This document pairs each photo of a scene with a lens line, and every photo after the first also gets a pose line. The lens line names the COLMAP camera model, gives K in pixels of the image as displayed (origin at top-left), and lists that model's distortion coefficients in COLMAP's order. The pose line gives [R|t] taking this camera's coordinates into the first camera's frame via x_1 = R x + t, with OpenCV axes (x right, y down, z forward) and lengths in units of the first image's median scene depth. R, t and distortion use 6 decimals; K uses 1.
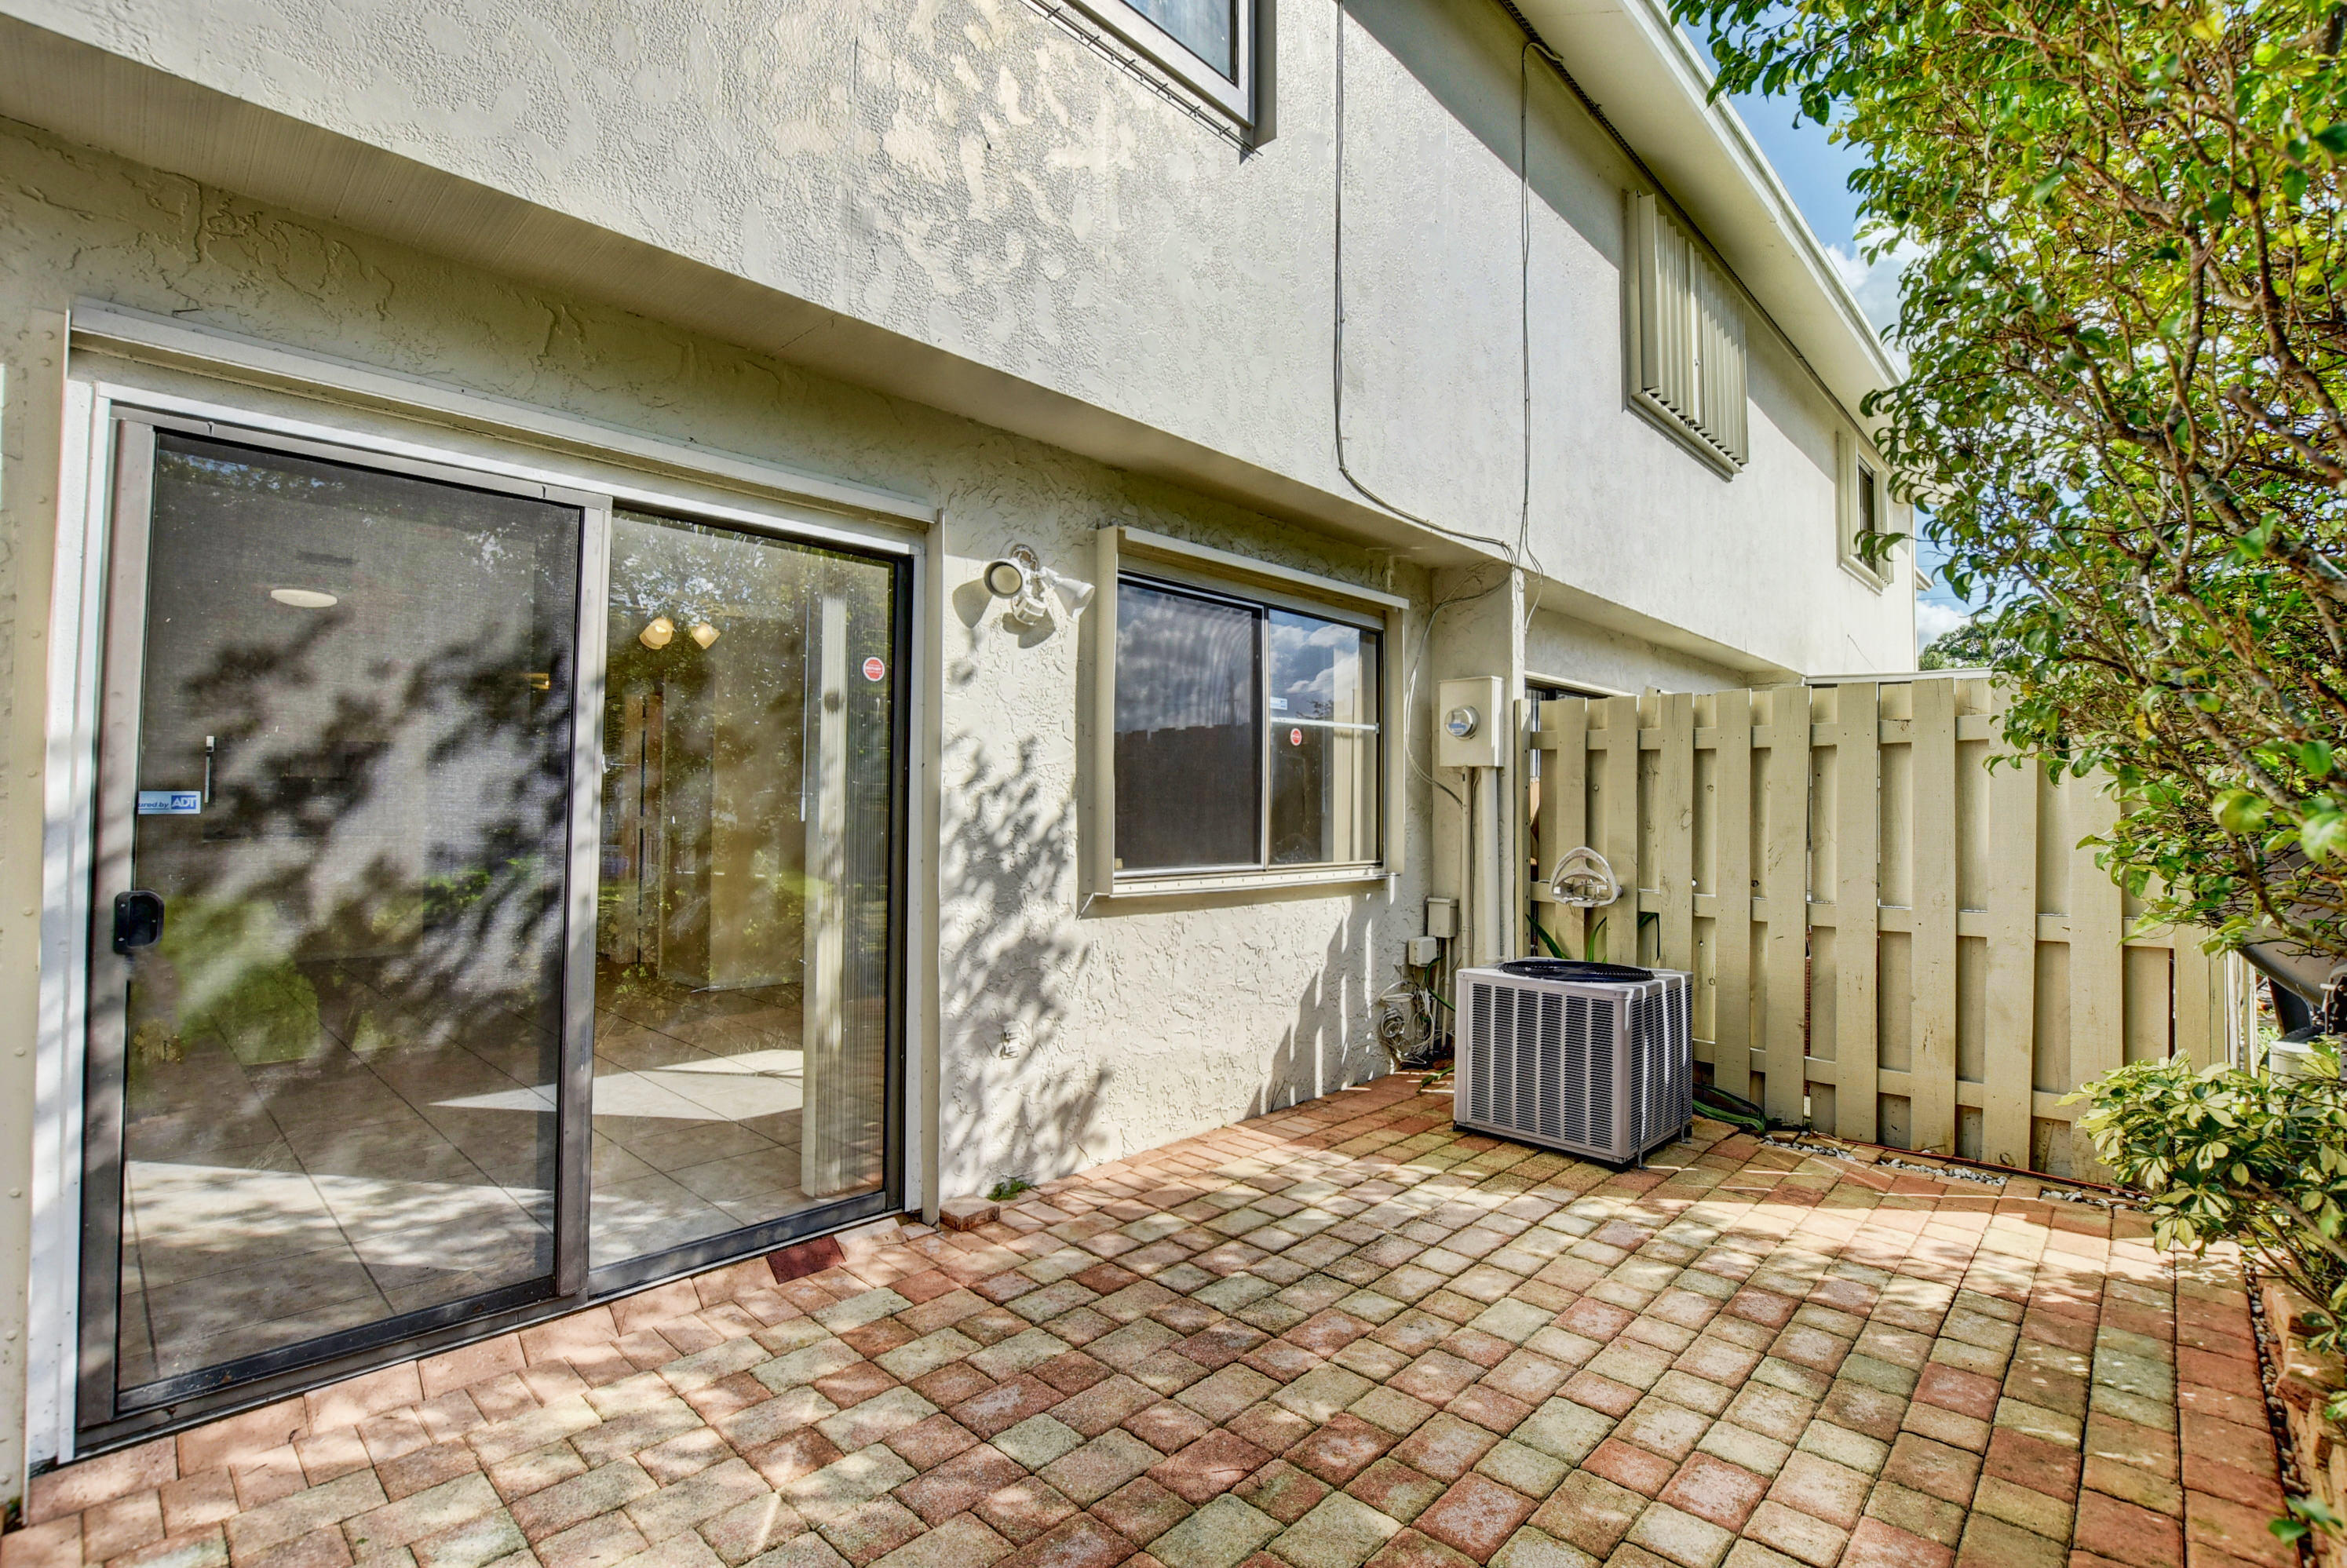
lens RADIAL K [[1076.1, 0, 1171.7], [0, 1076.1, 841.1], [0, 0, 1]] dist [-0.080361, 0.020541]
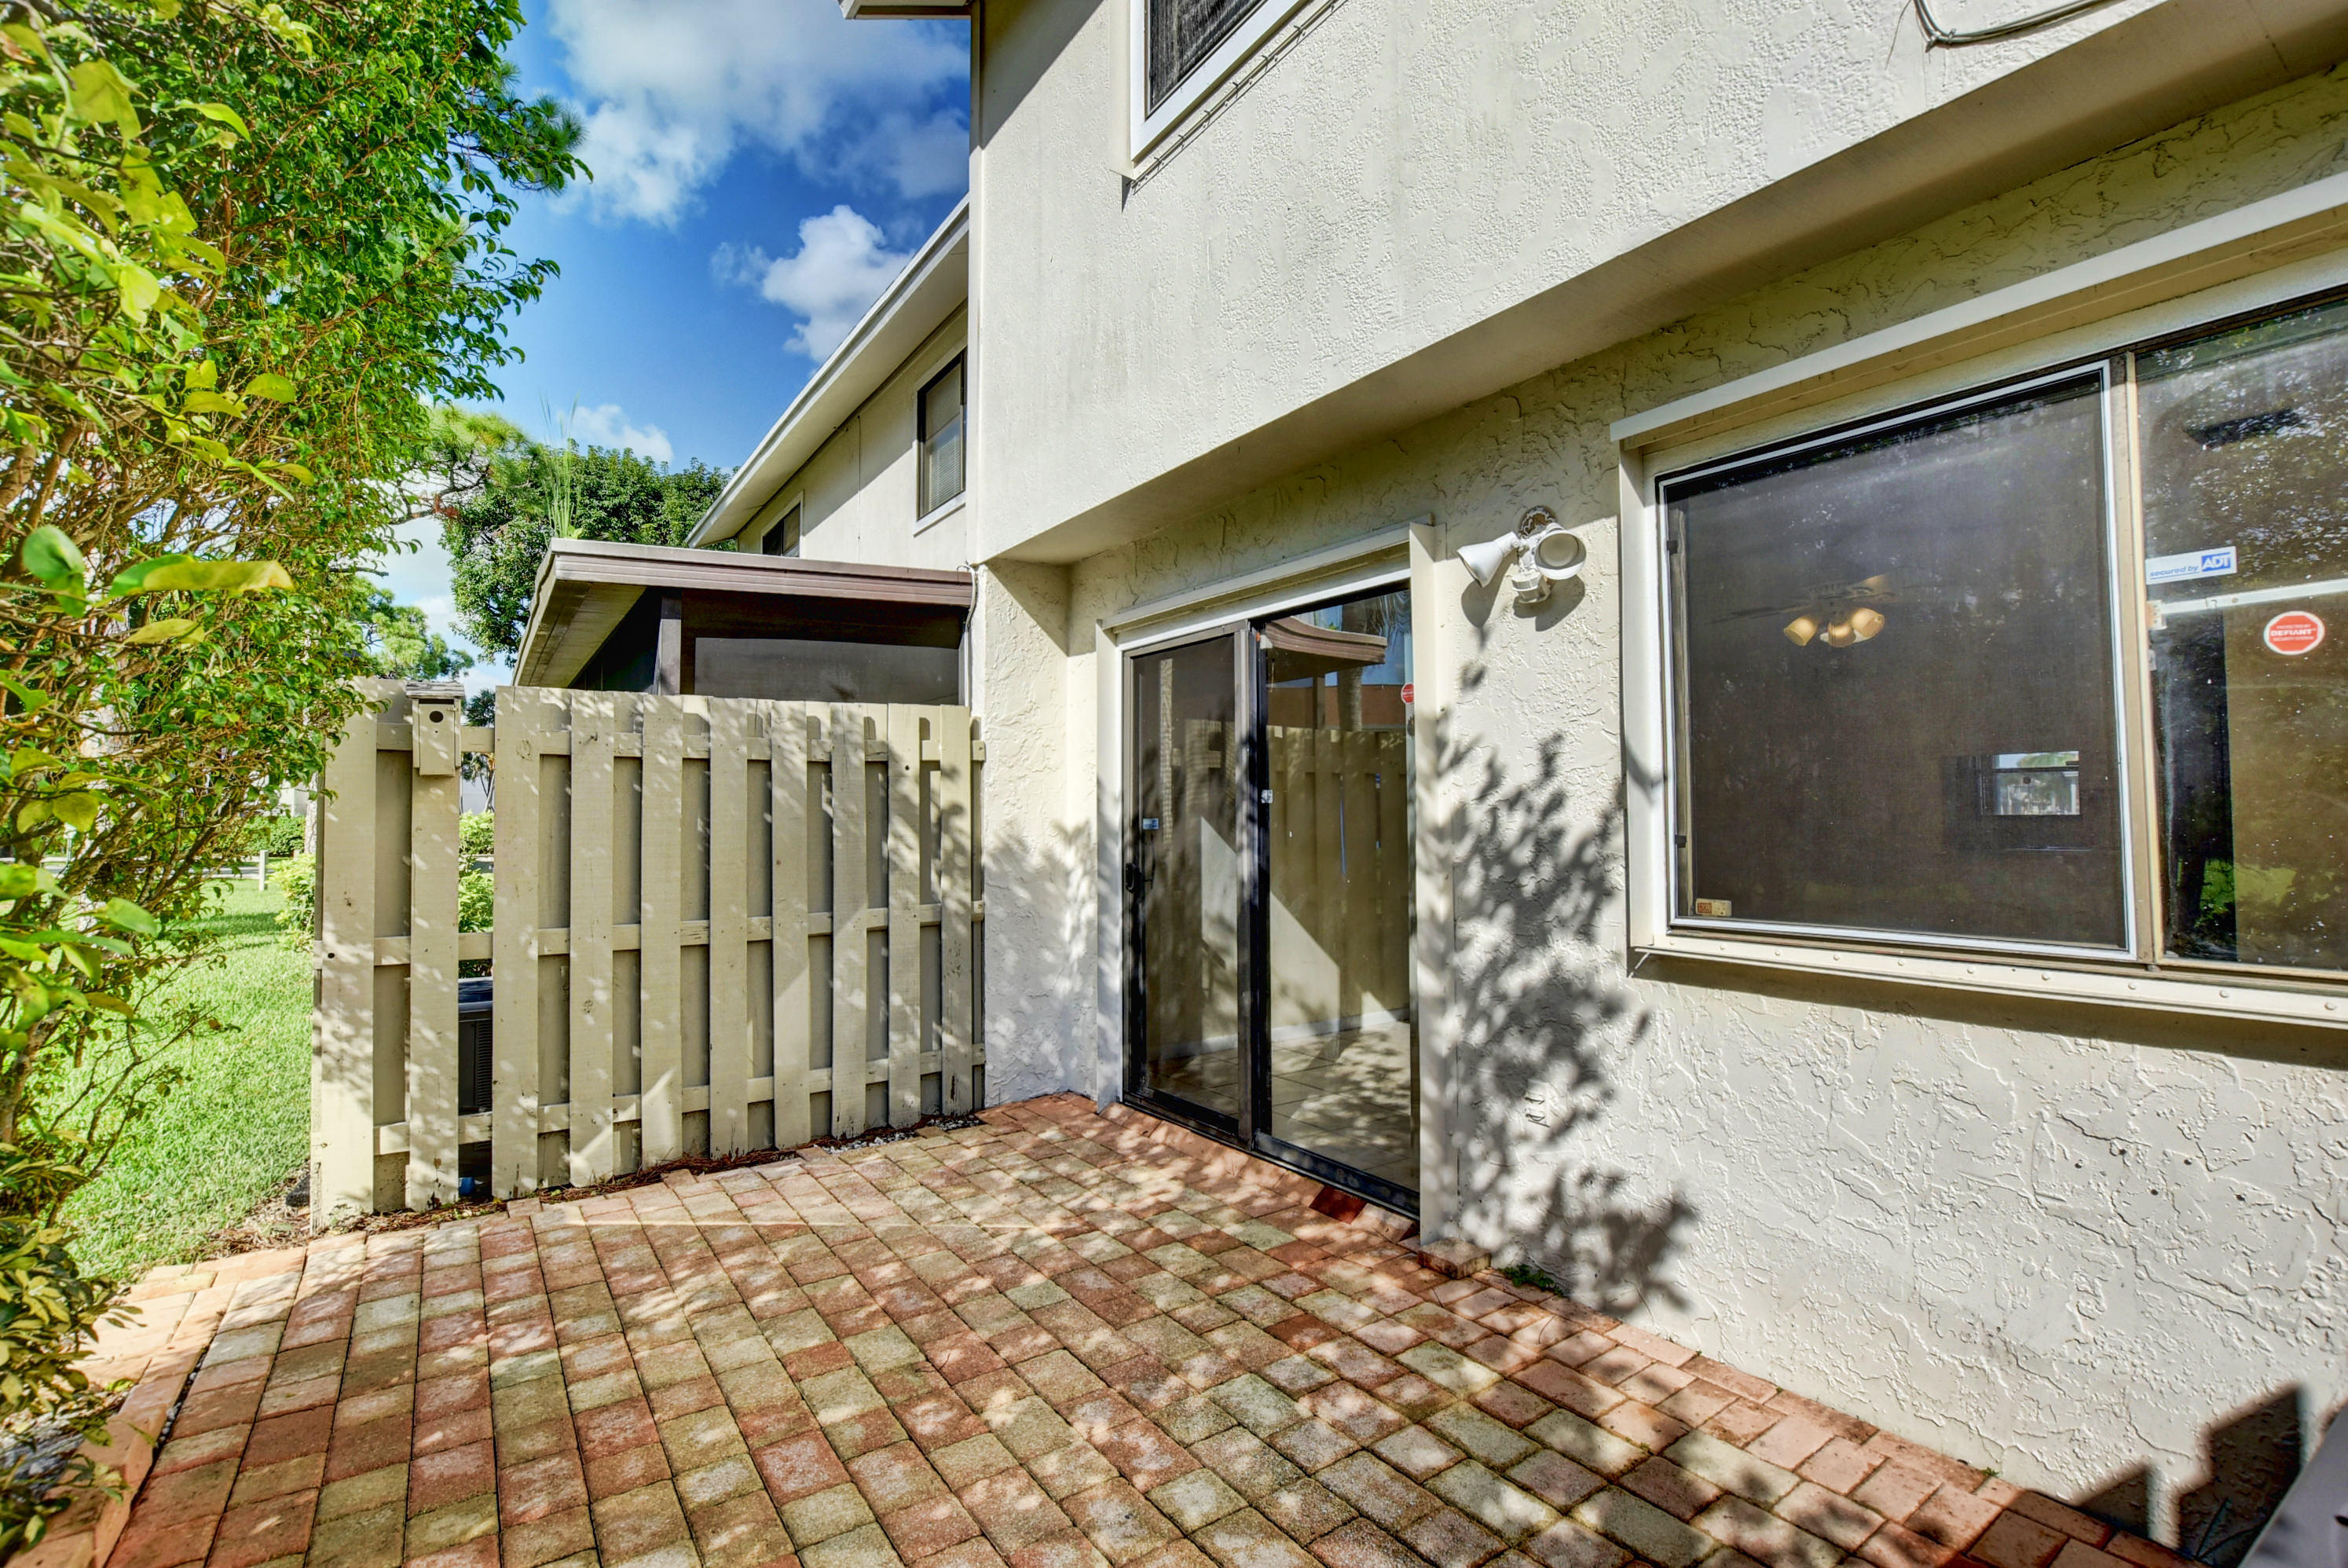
lens RADIAL K [[1088.0, 0, 1174.0], [0, 1088.0, 784.0], [0, 0, 1]] dist [-0.034011, 0.000306]
pose [[-0.232038, -0.026172, -0.972354, 0.770437], [-0.008691, 0.999654, -0.024832, -0.037157], [0.972668, 0.002689, -0.232186, 0.949835]]
